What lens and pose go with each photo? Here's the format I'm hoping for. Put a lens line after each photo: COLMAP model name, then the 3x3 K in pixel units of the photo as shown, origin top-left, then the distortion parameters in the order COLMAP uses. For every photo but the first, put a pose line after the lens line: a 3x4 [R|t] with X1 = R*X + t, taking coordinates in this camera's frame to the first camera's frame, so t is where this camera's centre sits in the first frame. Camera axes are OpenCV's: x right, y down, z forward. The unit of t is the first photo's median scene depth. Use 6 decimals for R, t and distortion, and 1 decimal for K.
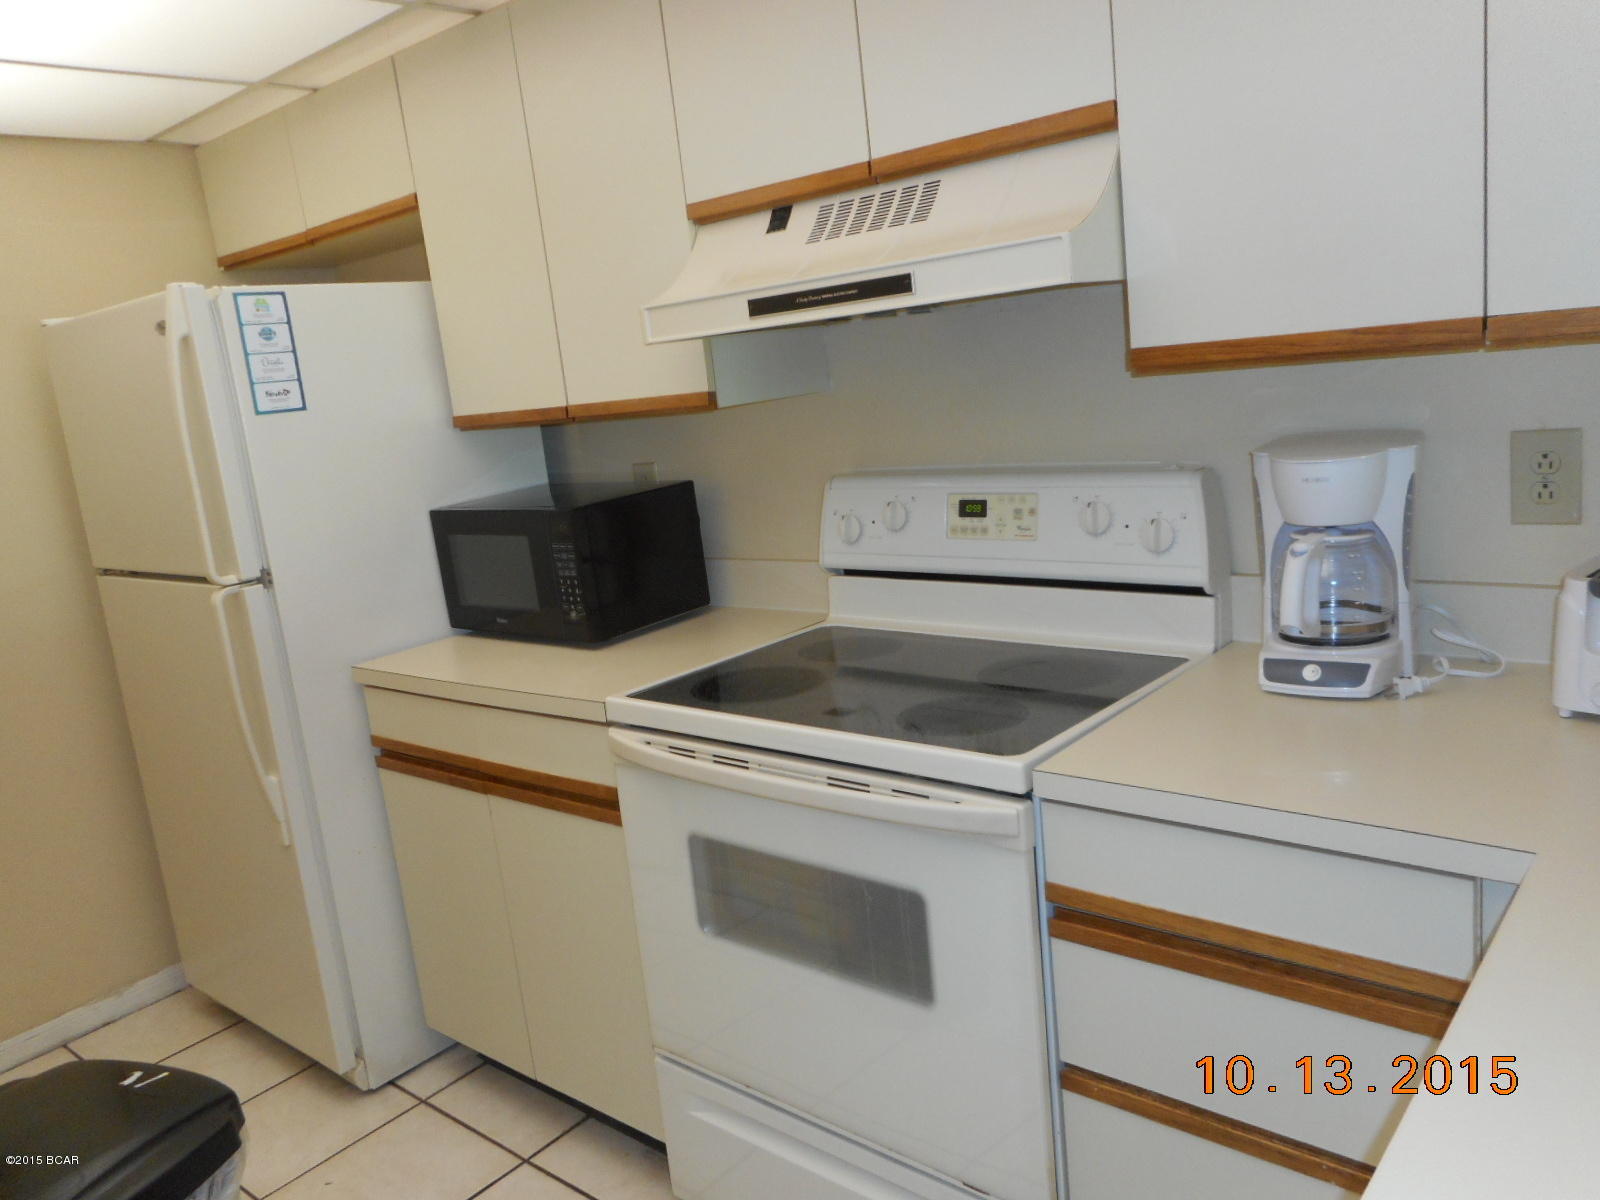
lens RADIAL K [[1219.1, 0, 800.0], [0, 1219.1, 600.0], [0, 0, 1]] dist [-0.008389, 0.000120]
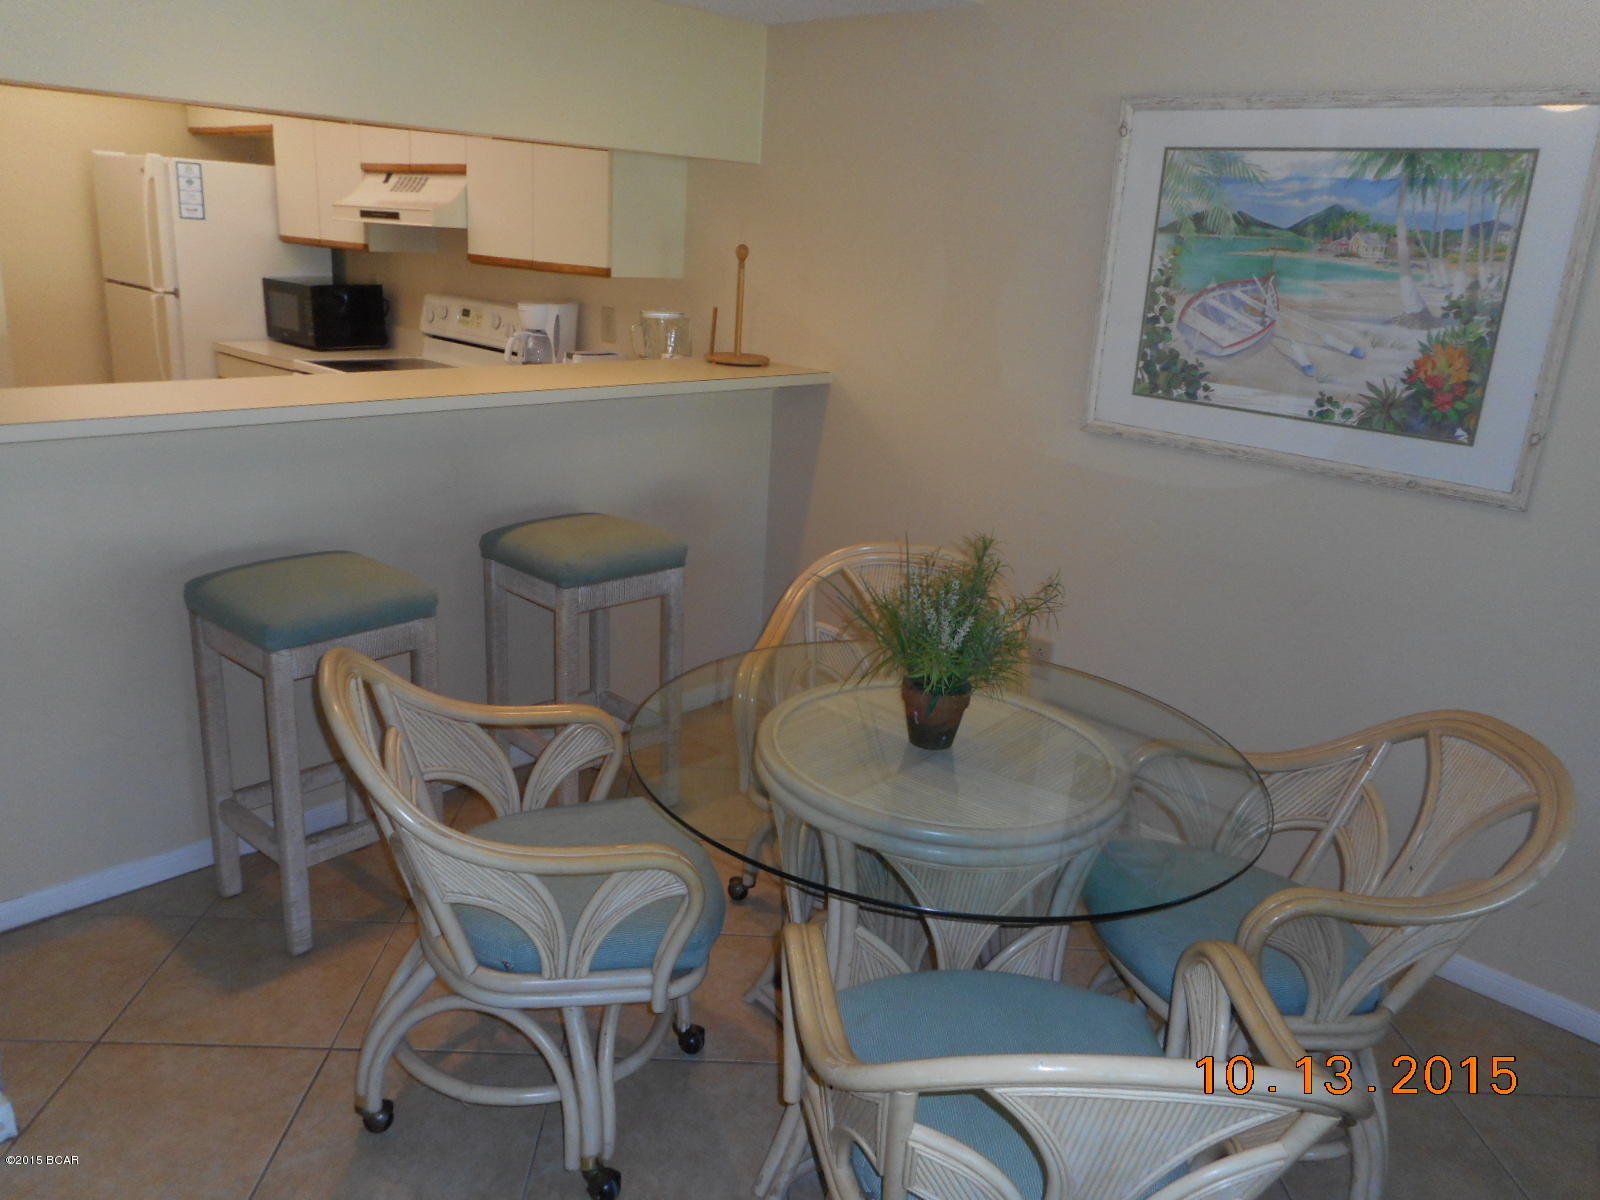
lens RADIAL K [[1202.7, 0, 800.0], [0, 1202.7, 600.0], [0, 0, 1]] dist [0.009461, 0.002483]
pose [[0.984011, 0.177947, -0.007545, 0.918375], [-0.176209, 0.978820, 0.104221, 0.115526], [0.025931, -0.101225, 0.994526, -1.405896]]
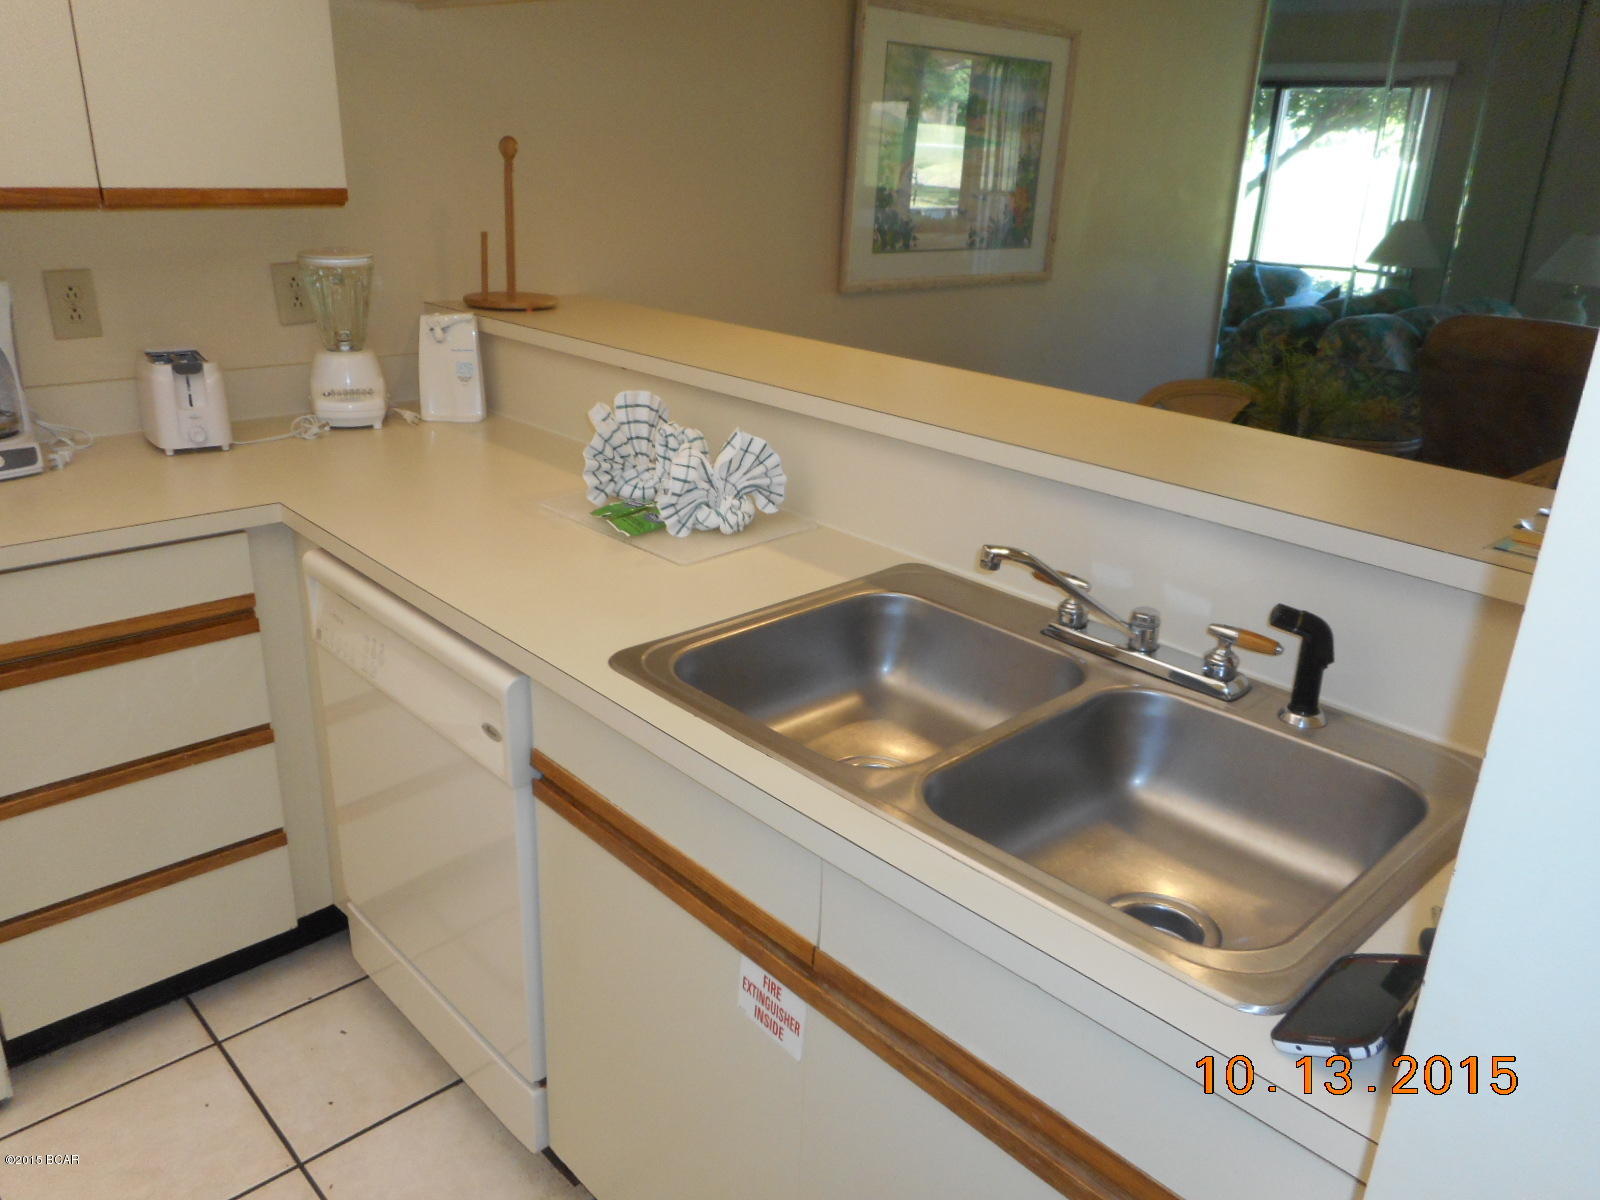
lens RADIAL K [[1202.7, 0, 800.0], [0, 1202.7, 600.0], [0, 0, 1]] dist [0.009461, 0.002483]
pose [[0.120622, -0.244841, 0.962031, -0.581086], [0.140842, 0.963524, 0.227562, 0.024240], [-0.982656, 0.108046, 0.150706, -0.007053]]
